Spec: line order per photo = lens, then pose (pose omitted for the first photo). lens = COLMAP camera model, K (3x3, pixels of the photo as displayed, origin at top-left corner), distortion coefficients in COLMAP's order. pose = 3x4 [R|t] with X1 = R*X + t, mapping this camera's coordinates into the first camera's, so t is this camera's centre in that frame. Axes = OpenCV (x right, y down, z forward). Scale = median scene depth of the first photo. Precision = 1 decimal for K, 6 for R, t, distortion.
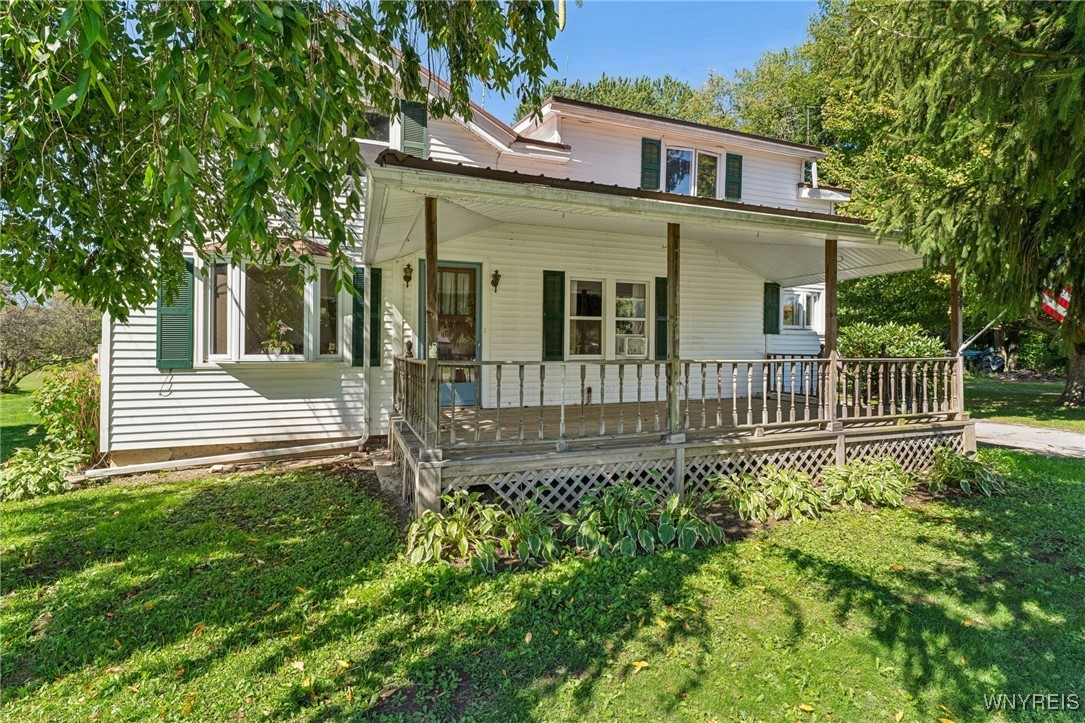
lens RADIAL K [[507.9, 0, 542.5], [0, 507.9, 342.0], [0, 0, 1]] dist [-0.001705, -0.000199]
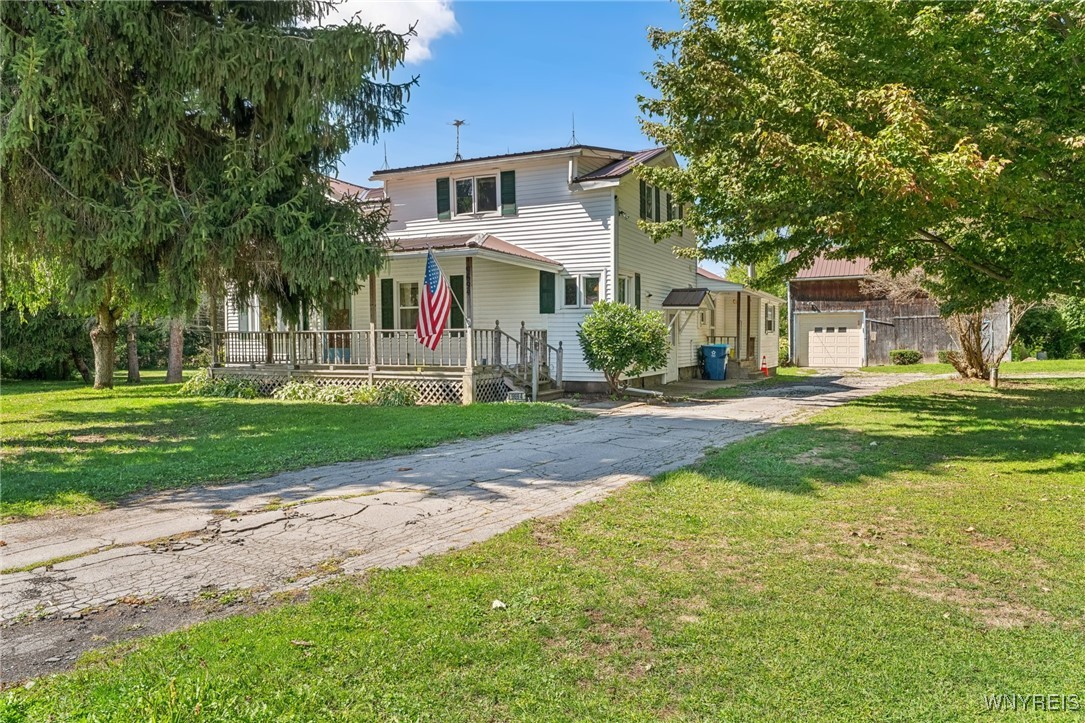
lens RADIAL K [[724.9, 0, 542.5], [0, 724.9, 361.5], [0, 0, 1]] dist [-0.003312, -0.001817]
pose [[0.688907, 0.015694, -0.724679, 1.940902], [0.016642, 0.999160, 0.037460, 0.039520], [0.724658, -0.037867, 0.688067, -0.207876]]
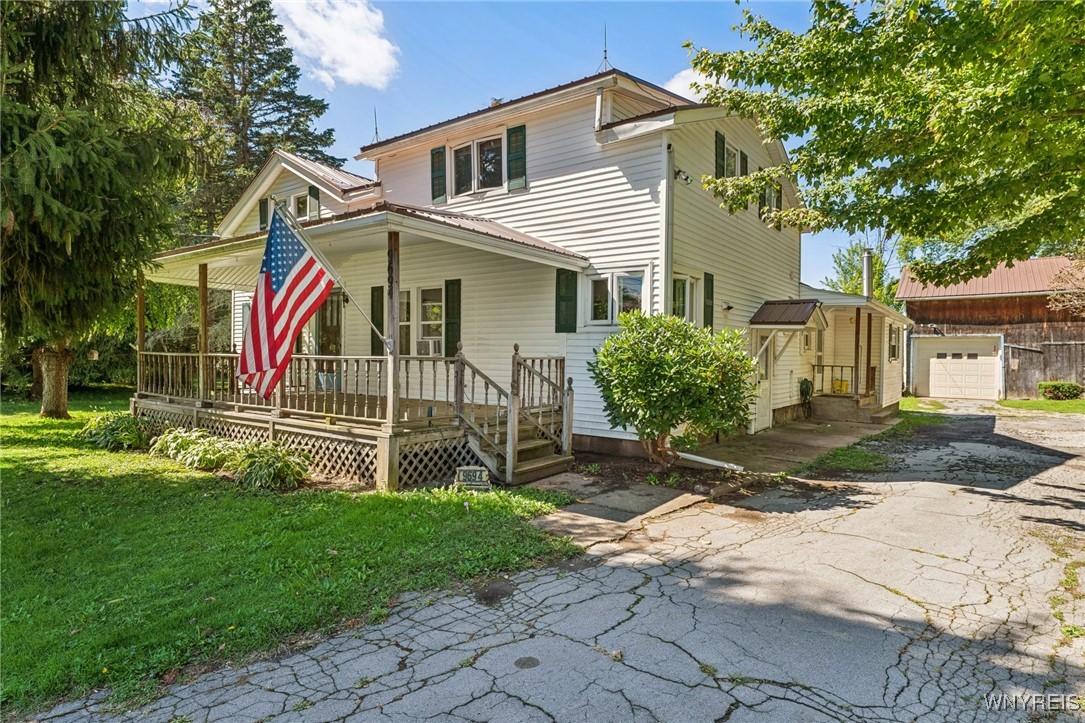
lens RADIAL K [[594.7, 0, 542.5], [0, 594.7, 361.5], [0, 0, 1]] dist [-0.001090, -0.000175]
pose [[0.540900, 0.011836, -0.841003, 1.407298], [0.001304, 0.999888, 0.014911, 0.019292], [0.841086, -0.009162, 0.540824, 0.540361]]
